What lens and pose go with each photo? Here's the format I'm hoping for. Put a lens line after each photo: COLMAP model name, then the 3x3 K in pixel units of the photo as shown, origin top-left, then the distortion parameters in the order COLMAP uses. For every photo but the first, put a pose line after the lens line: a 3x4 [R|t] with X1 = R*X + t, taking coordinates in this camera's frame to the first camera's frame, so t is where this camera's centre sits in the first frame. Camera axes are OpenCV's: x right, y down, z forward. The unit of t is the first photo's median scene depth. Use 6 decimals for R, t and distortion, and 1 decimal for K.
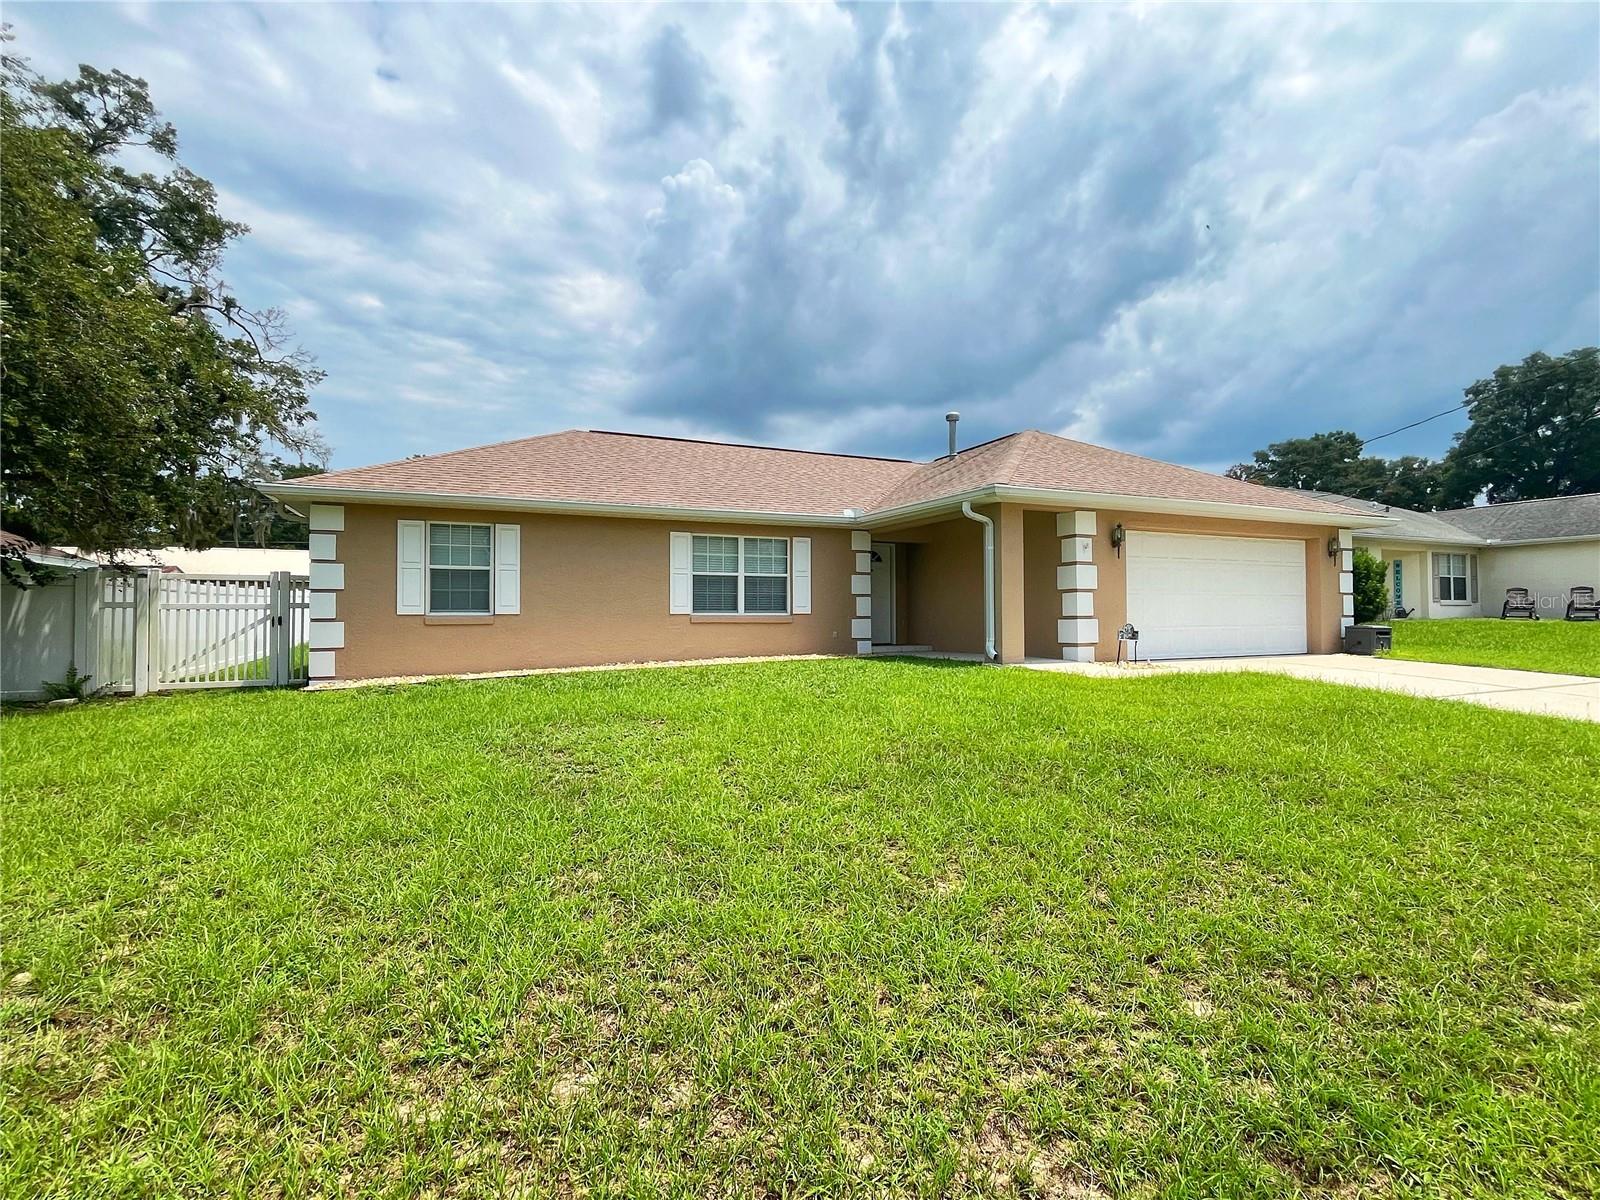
lens RADIAL K [[752.5, 0, 806.9], [0, 752.5, 598.3], [0, 0, 1]] dist [-0.003141, 0.000029]
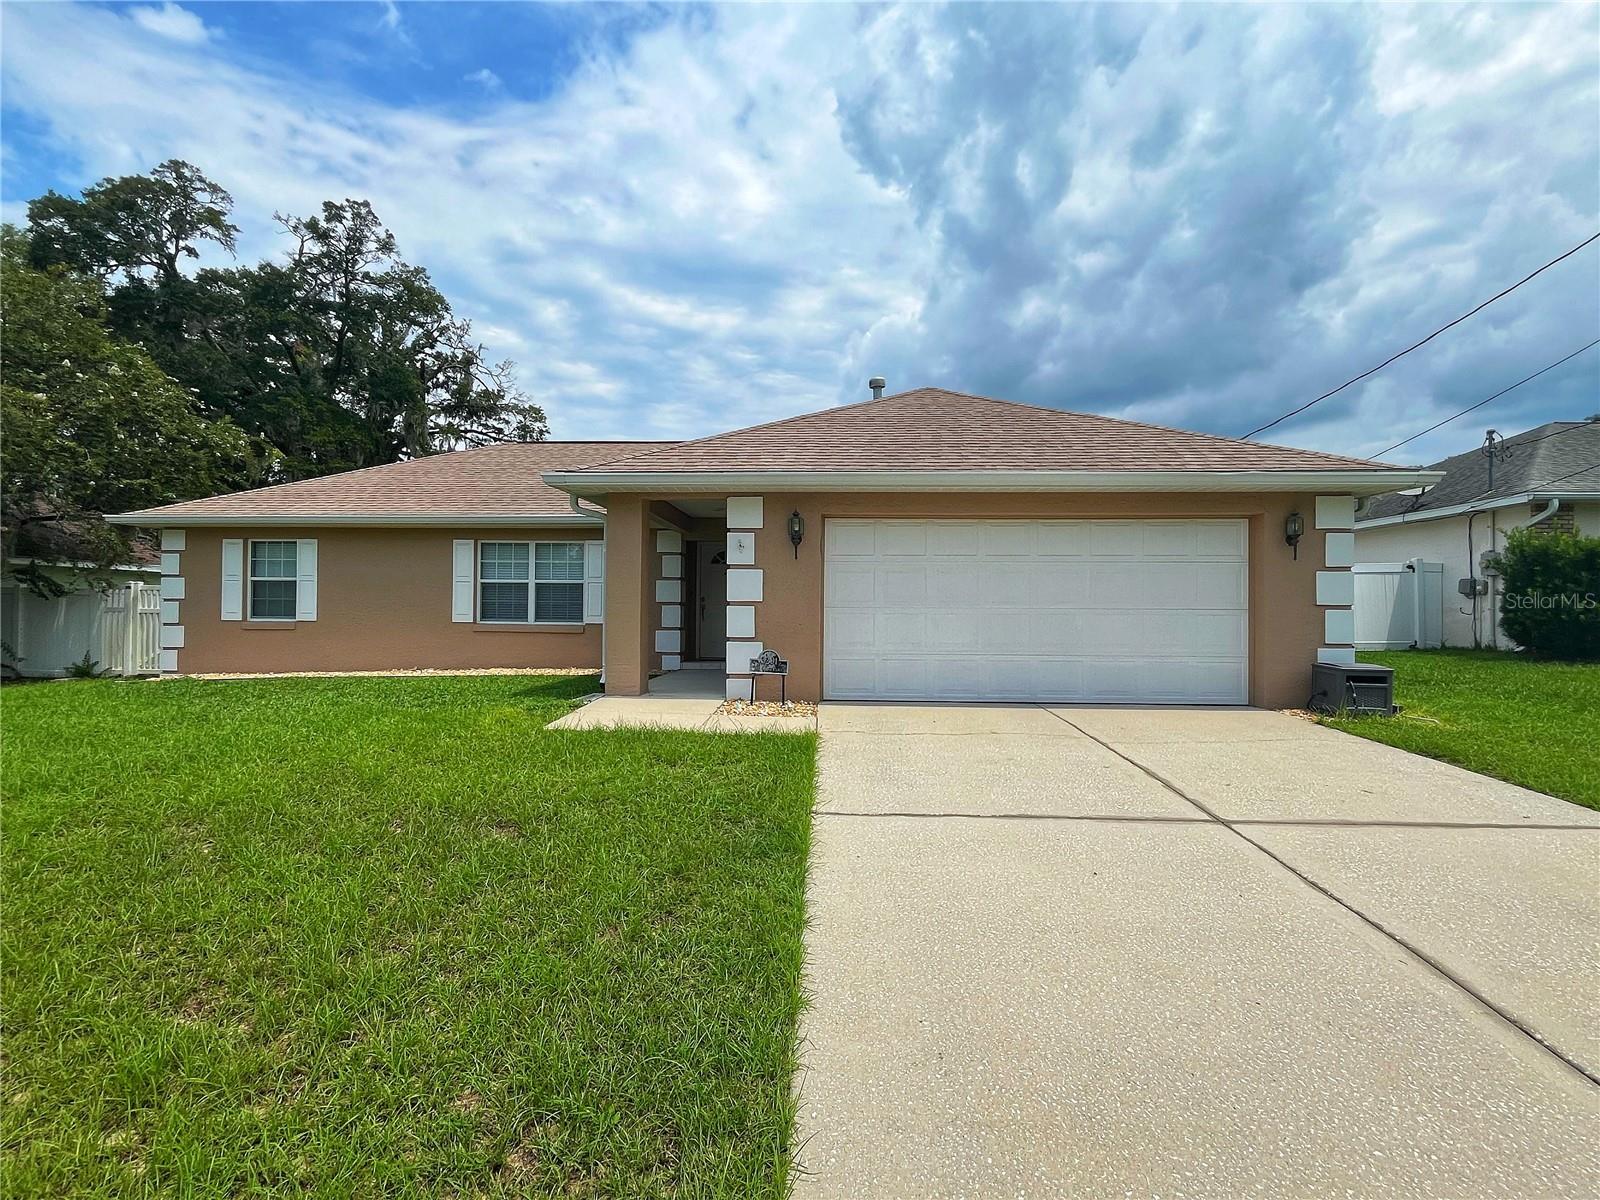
lens RADIAL K [[736.0, 0, 800.0], [0, 736.0, 600.0], [0, 0, 1]] dist [0.000750, 0.000435]
pose [[0.891242, 0.005208, -0.453499, 0.644086], [0.000454, 0.999923, 0.012375, -0.019726], [0.453529, -0.011234, 0.891171, 0.326888]]
